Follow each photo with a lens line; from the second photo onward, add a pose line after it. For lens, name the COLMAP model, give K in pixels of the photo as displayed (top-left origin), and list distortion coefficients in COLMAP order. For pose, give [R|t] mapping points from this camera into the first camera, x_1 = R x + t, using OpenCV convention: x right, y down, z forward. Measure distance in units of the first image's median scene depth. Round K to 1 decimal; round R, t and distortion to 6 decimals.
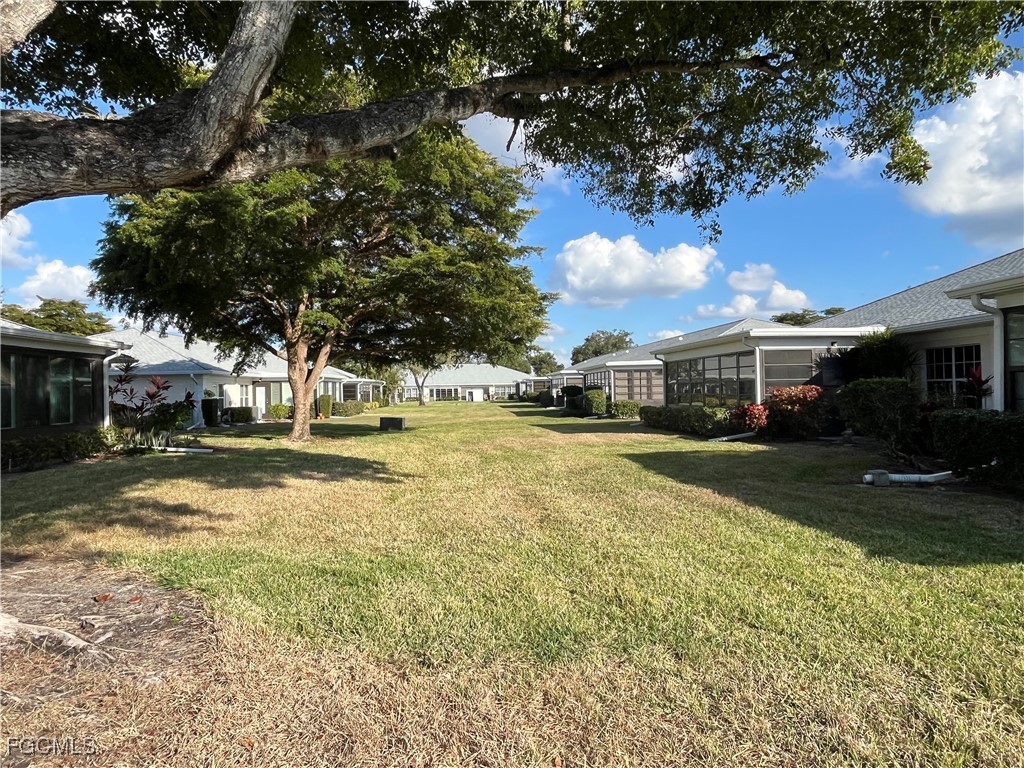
lens RADIAL K [[642.8, 0, 510.6], [0, 642.8, 385.6], [0, 0, 1]] dist [0.003656, -0.010291]
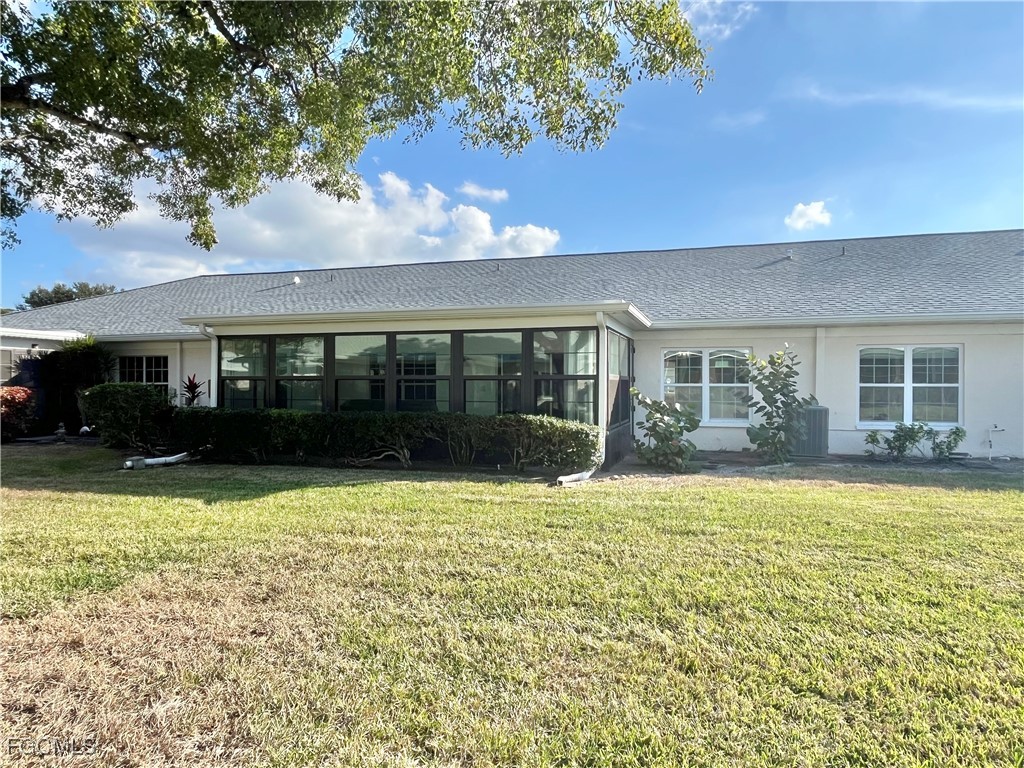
lens RADIAL K [[642.8, 0, 512.5], [0, 642.8, 385.0], [0, 0, 1]] dist [0.003656, -0.010291]
pose [[0.340222, 0.014720, 0.940230, -0.344547], [-0.011876, 0.999865, -0.011357, -0.001284], [-0.940270, -0.007302, 0.340351, -0.101320]]
